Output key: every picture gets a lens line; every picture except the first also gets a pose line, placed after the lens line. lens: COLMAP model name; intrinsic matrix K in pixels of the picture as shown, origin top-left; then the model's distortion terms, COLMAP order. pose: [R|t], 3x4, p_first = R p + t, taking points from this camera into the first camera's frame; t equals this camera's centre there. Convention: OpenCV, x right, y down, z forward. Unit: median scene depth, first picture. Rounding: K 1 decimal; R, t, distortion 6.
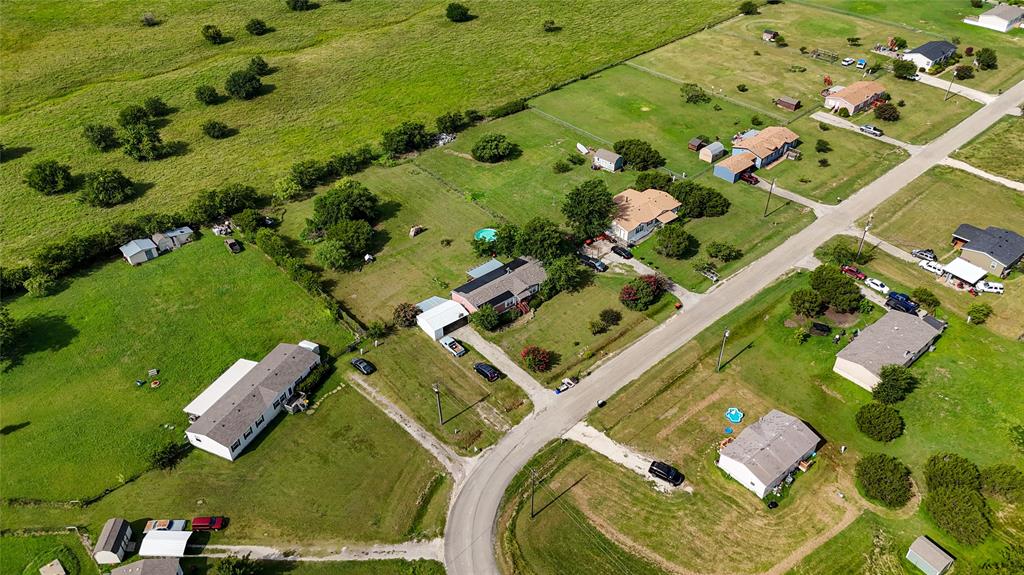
lens RADIAL K [[729.9, 0, 515.0], [0, 729.9, 315.8], [0, 0, 1]] dist [0.062656, -0.067239]
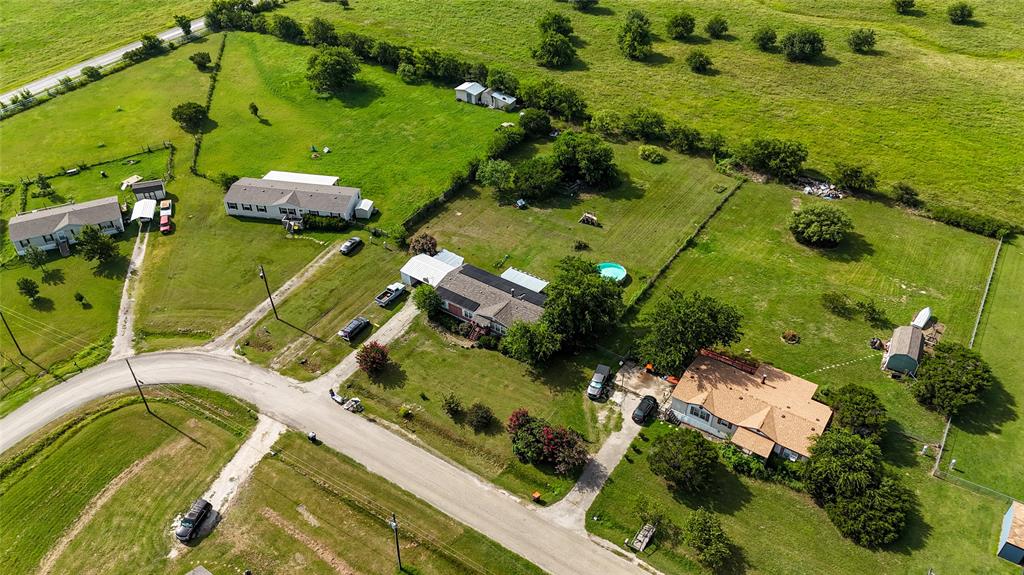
lens RADIAL K [[729.9, 0, 515.0], [0, 729.9, 315.8], [0, 0, 1]] dist [0.062656, -0.067239]
pose [[0.259731, 0.630036, -0.731843, 0.576353], [-0.607342, 0.695778, 0.383442, -0.346299], [0.750783, 0.344887, 0.563363, 0.593840]]
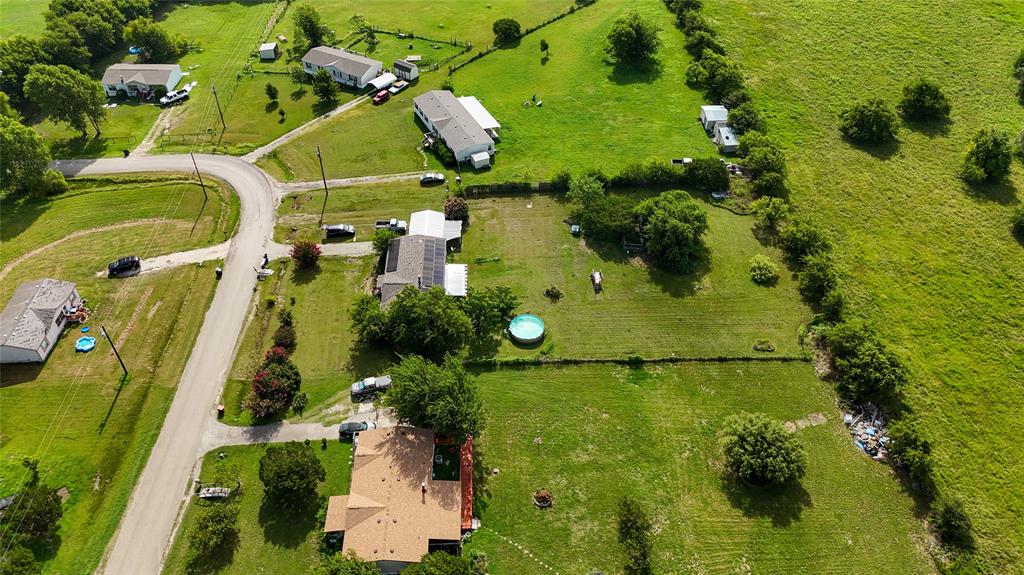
lens RADIAL K [[729.9, 0, 515.0], [0, 729.9, 315.8], [0, 0, 1]] dist [0.062656, -0.067239]
pose [[-0.628264, 0.547272, -0.552972, 0.390412], [-0.494484, 0.267839, 0.826890, -0.768086], [0.600642, 0.792941, 0.102343, 1.035551]]
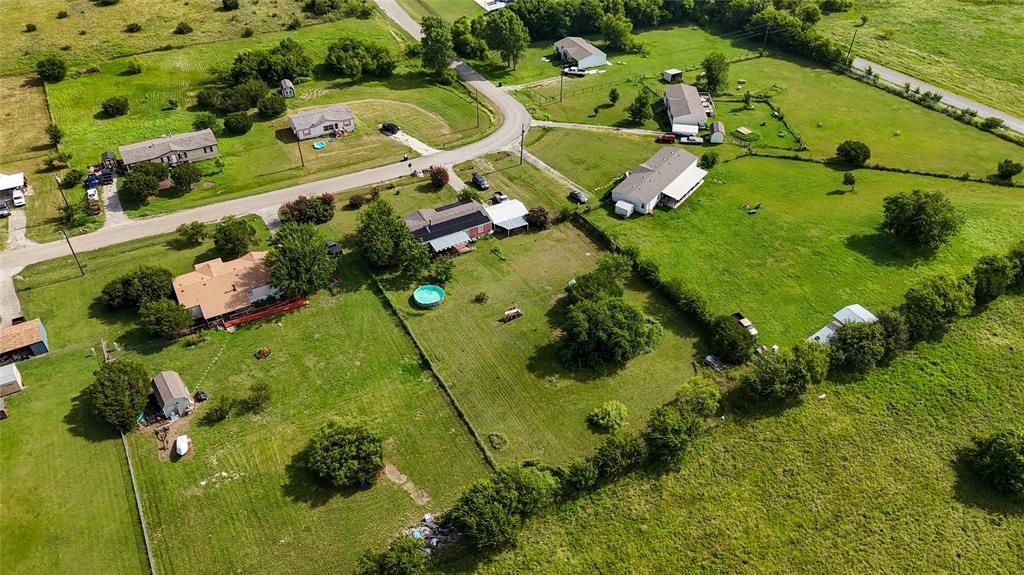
lens RADIAL K [[729.9, 0, 515.0], [0, 729.9, 315.8], [0, 0, 1]] dist [0.062656, -0.067239]
pose [[-0.978454, -0.136521, 0.154884, -0.295165], [0.130554, 0.172043, 0.976400, -1.002058], [-0.159946, 0.975584, -0.150513, 1.279868]]
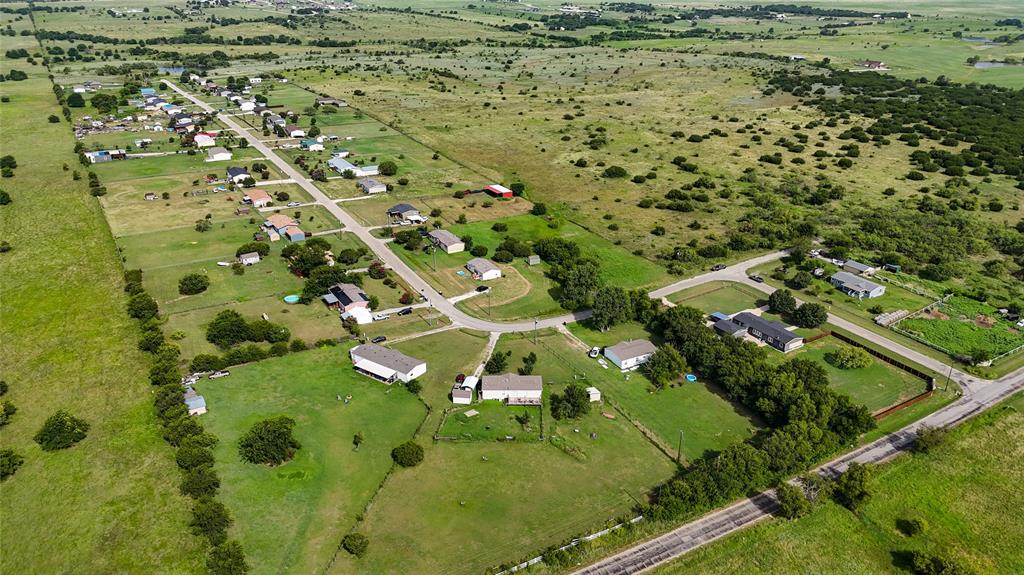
lens RADIAL K [[729.9, 0, 515.0], [0, 729.9, 315.8], [0, 0, 1]] dist [0.062656, -0.067239]
pose [[0.182146, -0.420700, 0.888726, -1.613643], [0.611332, 0.756373, 0.232753, -0.179771], [-0.770128, 0.500911, 0.394958, -0.015362]]
